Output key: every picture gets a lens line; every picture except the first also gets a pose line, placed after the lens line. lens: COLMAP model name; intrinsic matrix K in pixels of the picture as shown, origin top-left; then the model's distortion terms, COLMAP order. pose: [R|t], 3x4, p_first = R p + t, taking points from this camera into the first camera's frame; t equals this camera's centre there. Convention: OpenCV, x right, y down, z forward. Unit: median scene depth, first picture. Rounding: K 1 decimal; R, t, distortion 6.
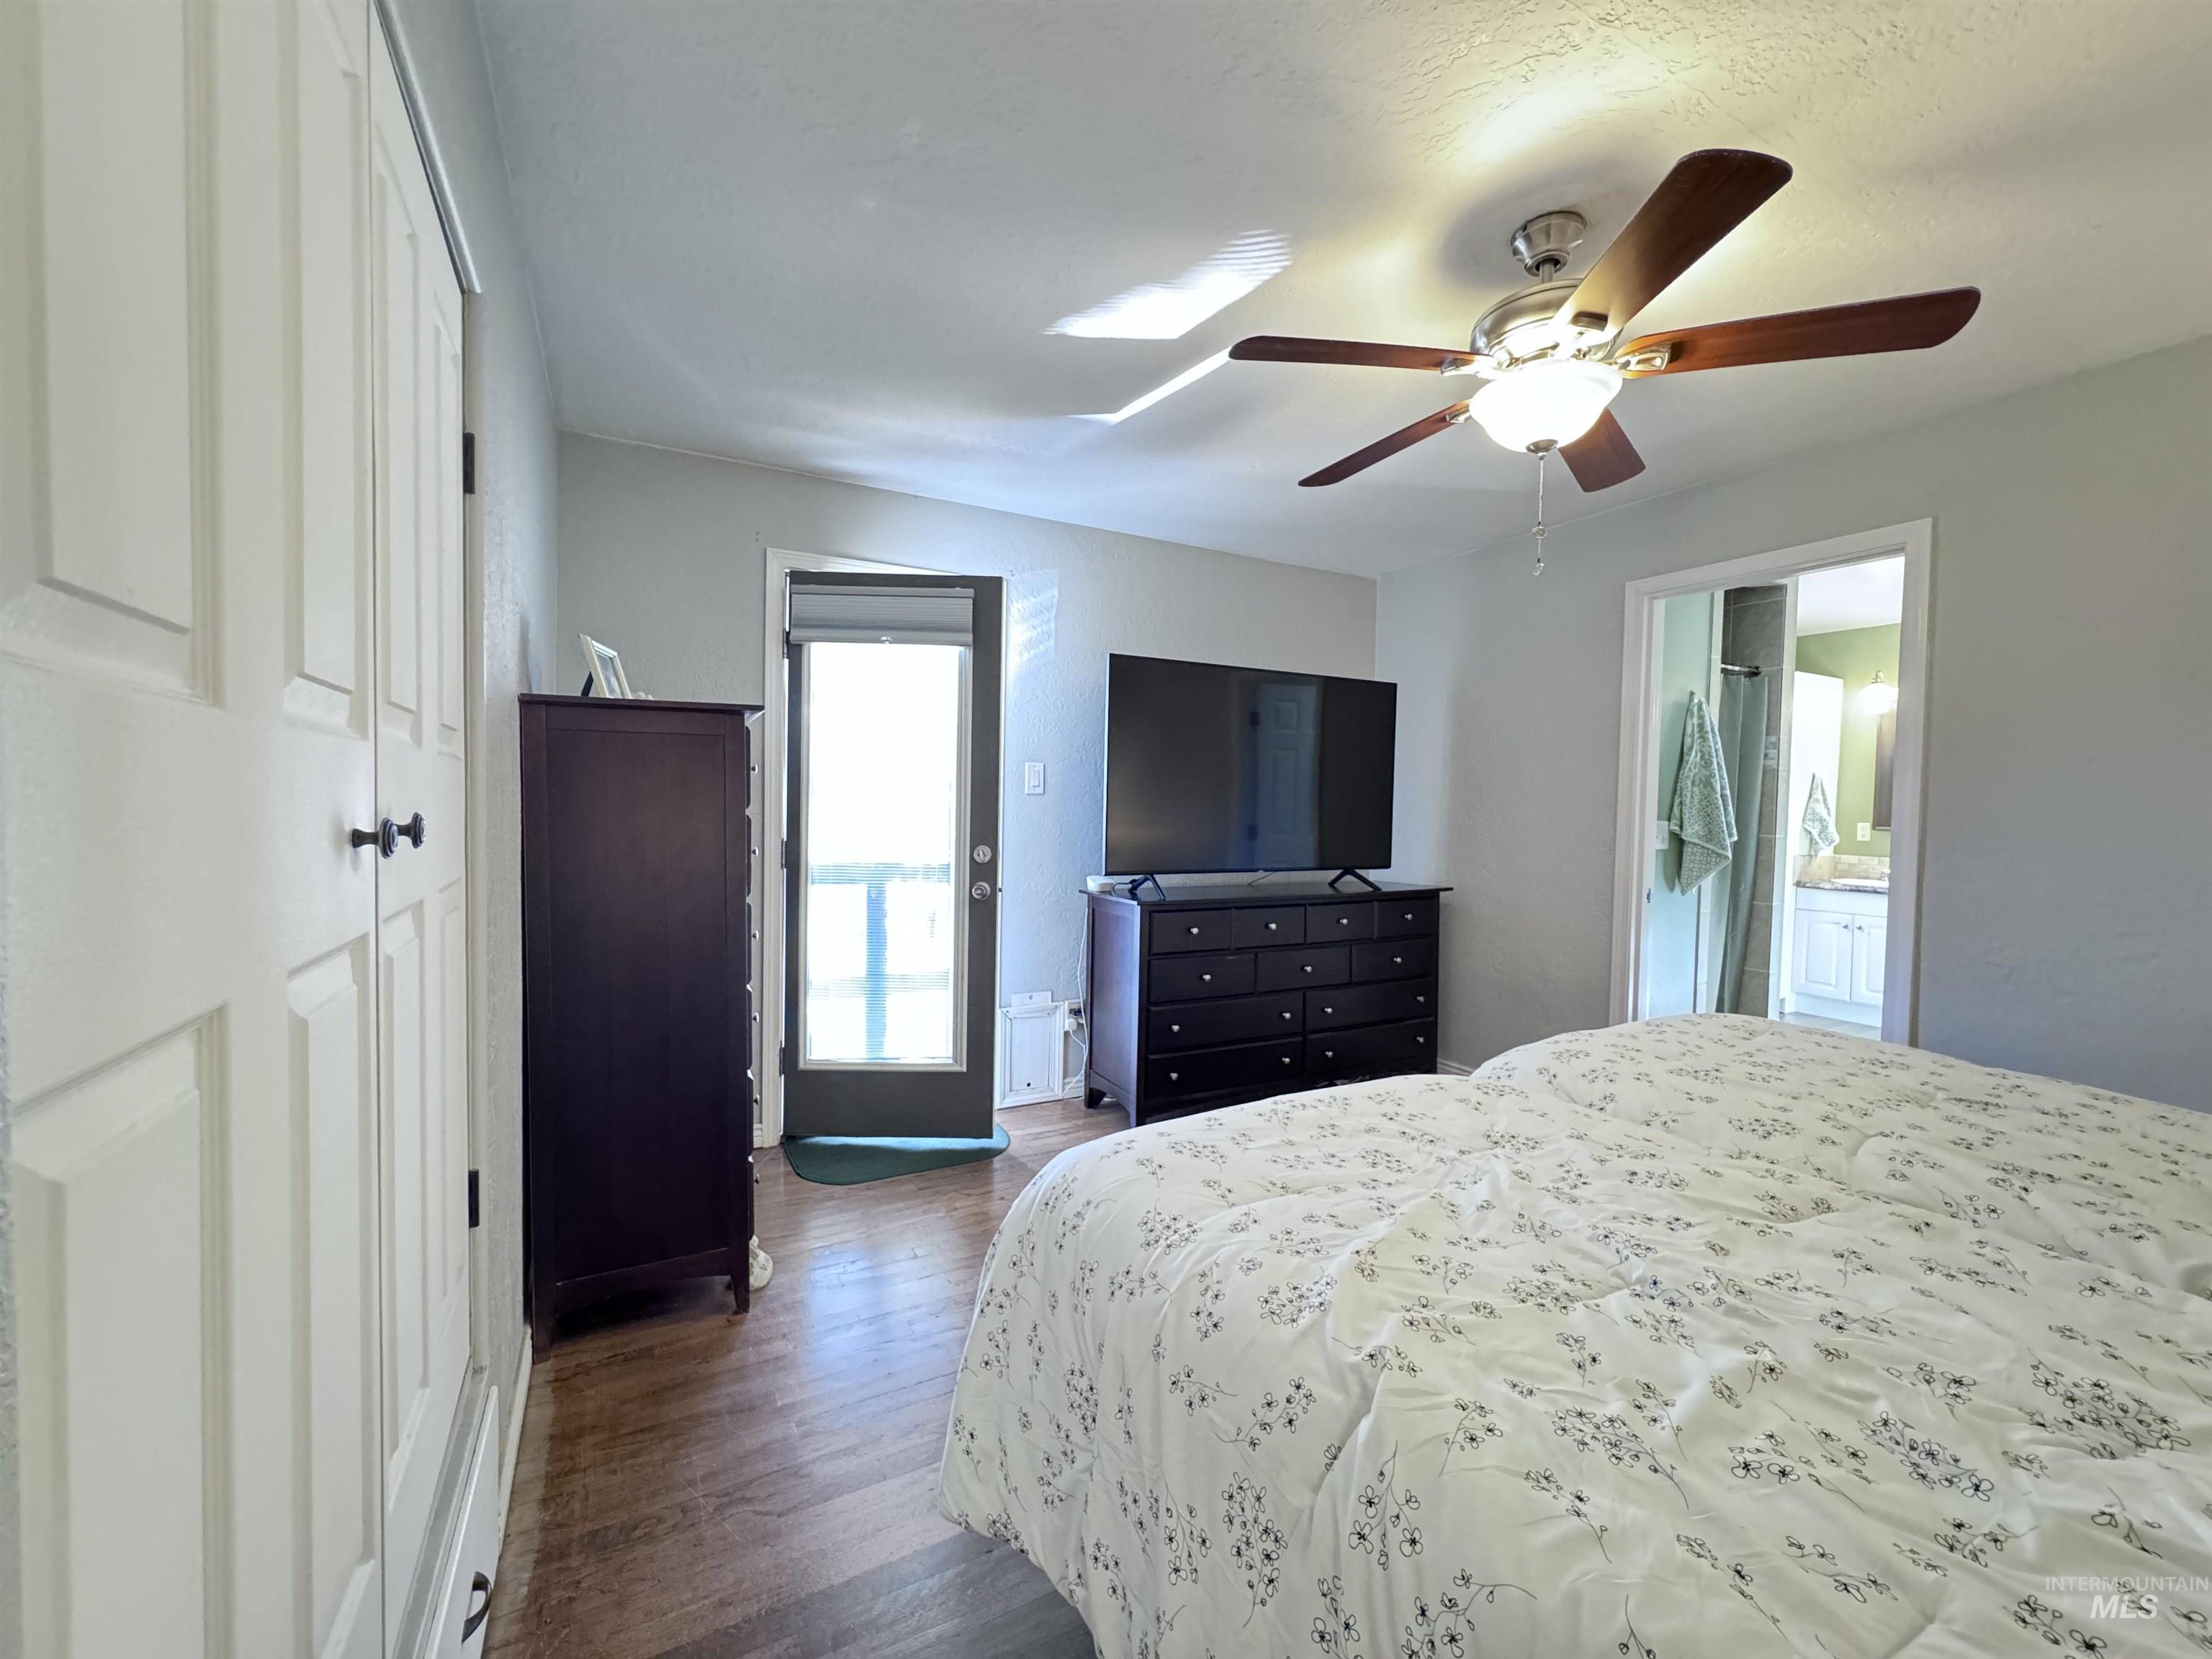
lens RADIAL K [[885.6, 0, 1106.0], [0, 885.6, 829.5], [0, 0, 1]] dist [-0.000648, 0.000229]
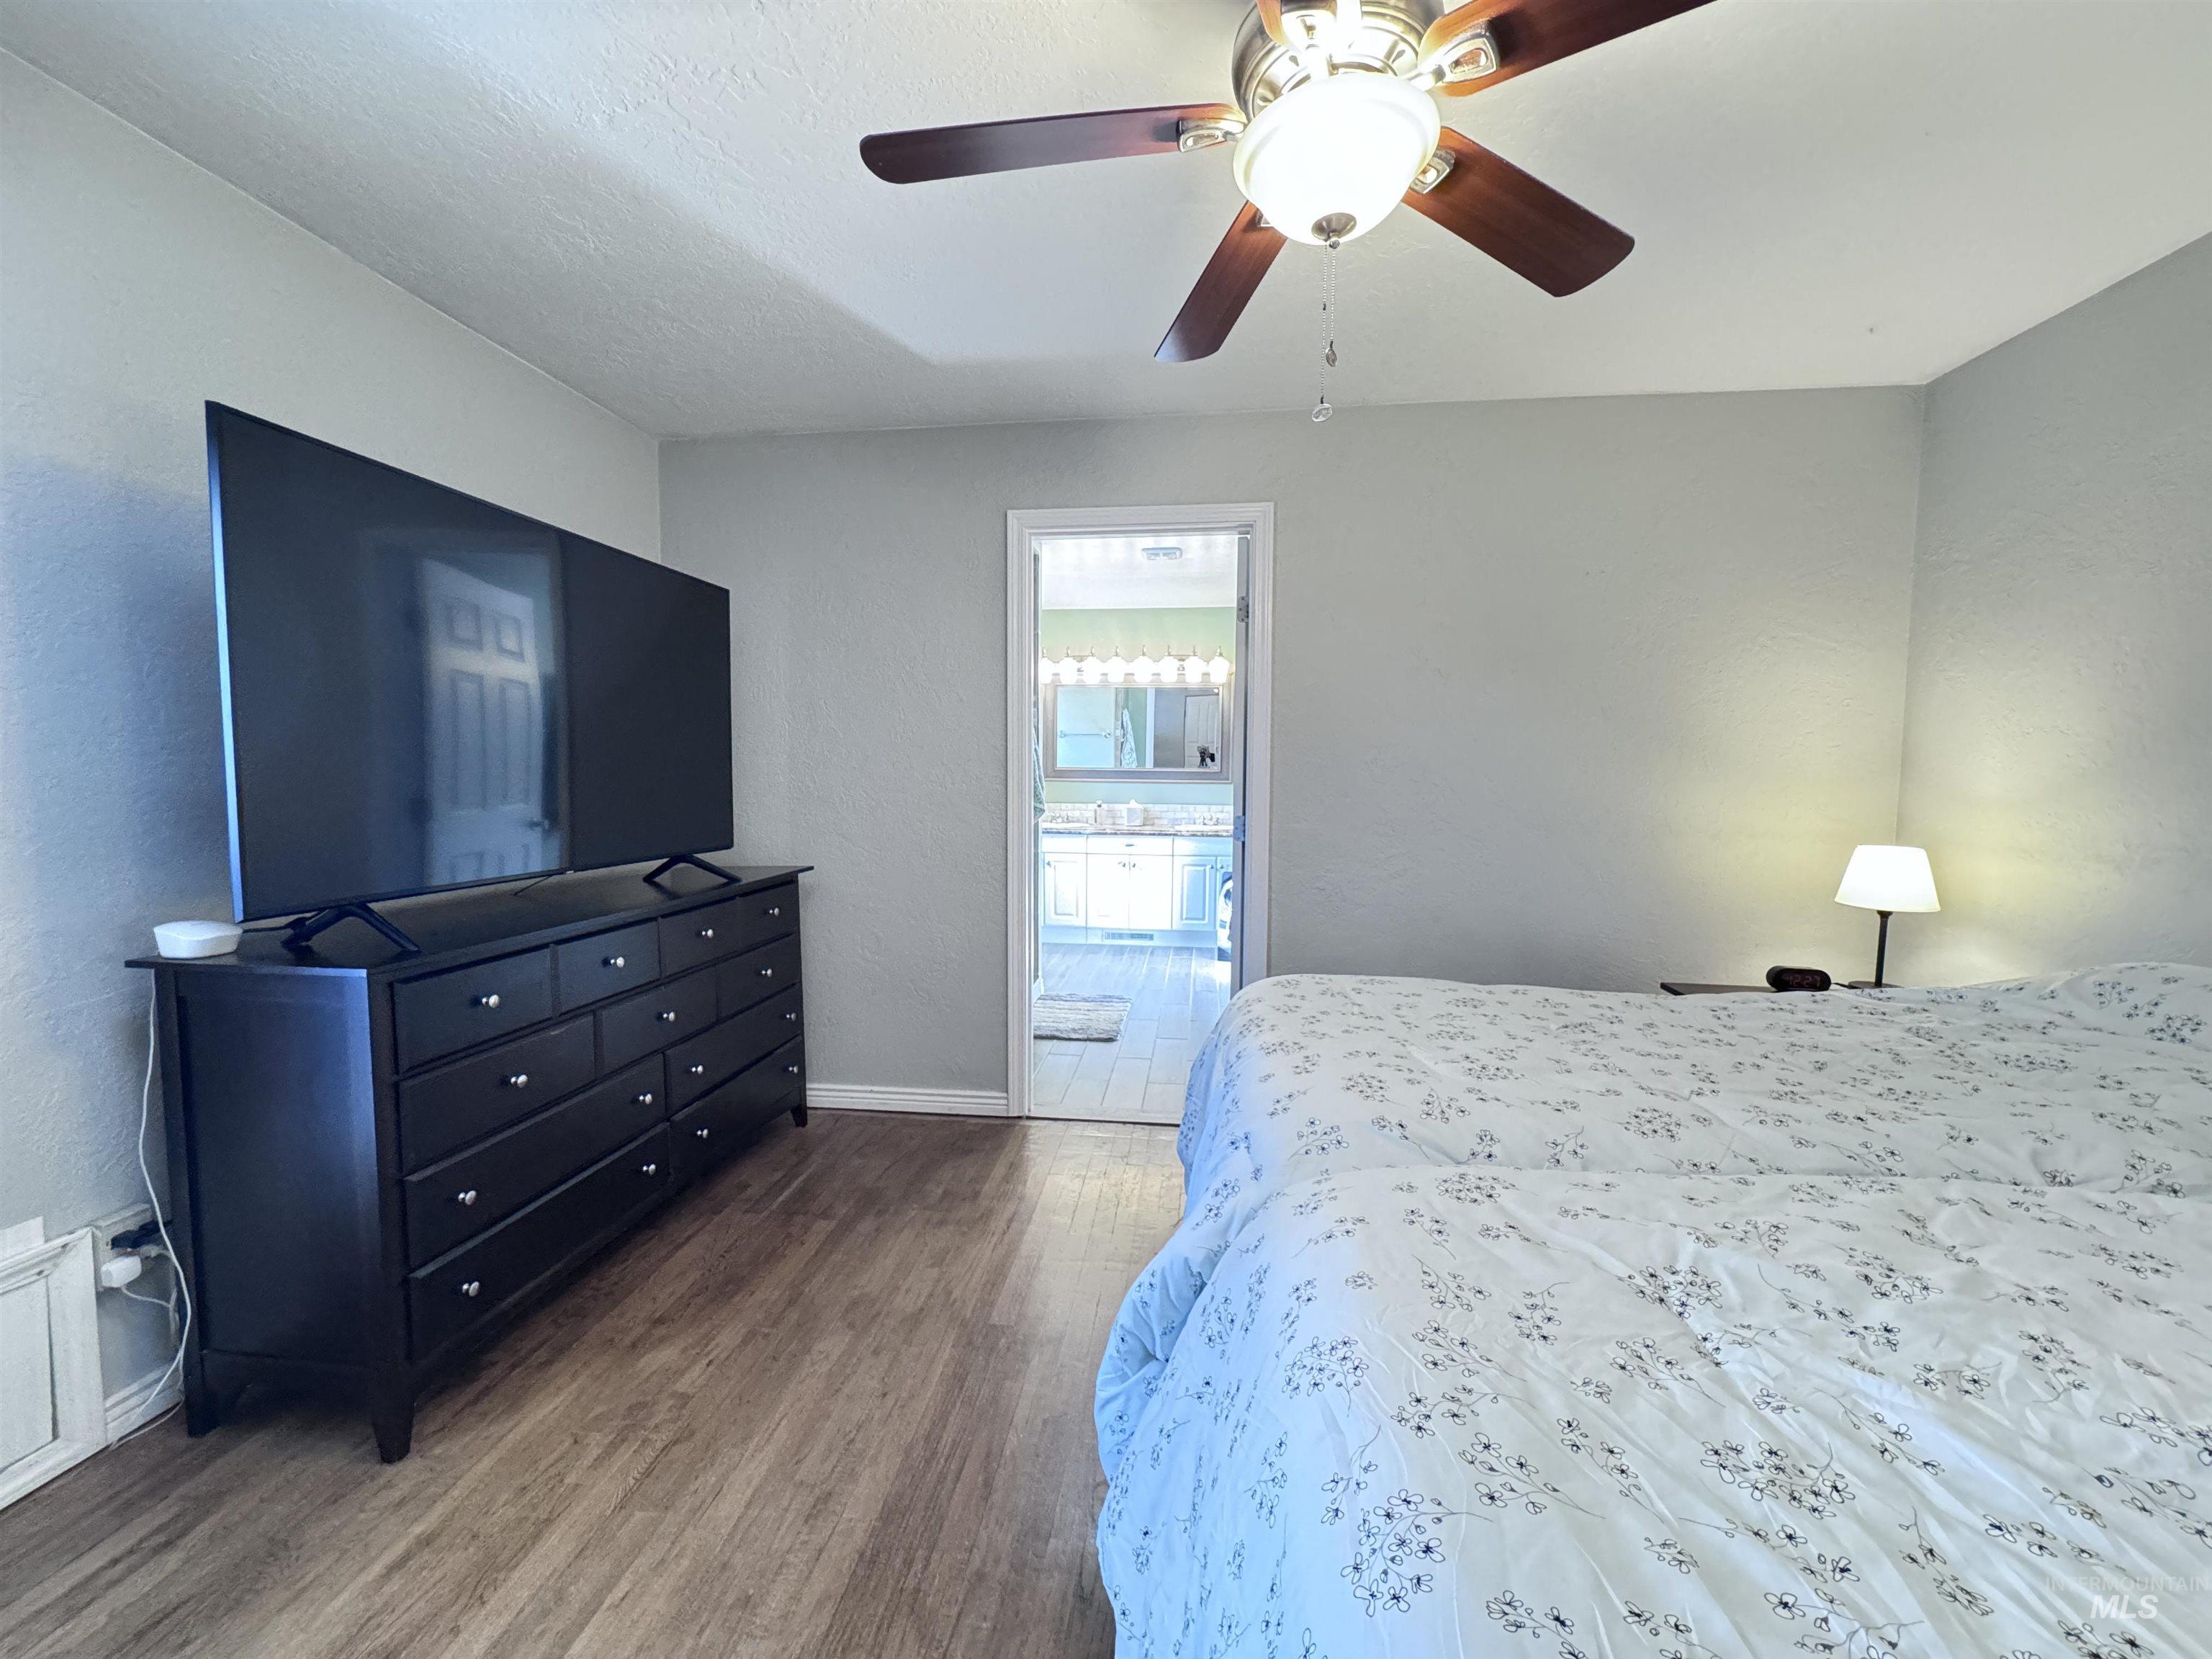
lens RADIAL K [[885.6, 0, 1106.0], [0, 885.6, 829.5], [0, 0, 1]] dist [-0.000648, 0.000229]
pose [[0.585093, -0.065918, 0.808283, -0.101838], [0.030799, 0.997778, 0.059077, -0.006833], [-0.810381, -0.009671, 0.585823, 0.386269]]
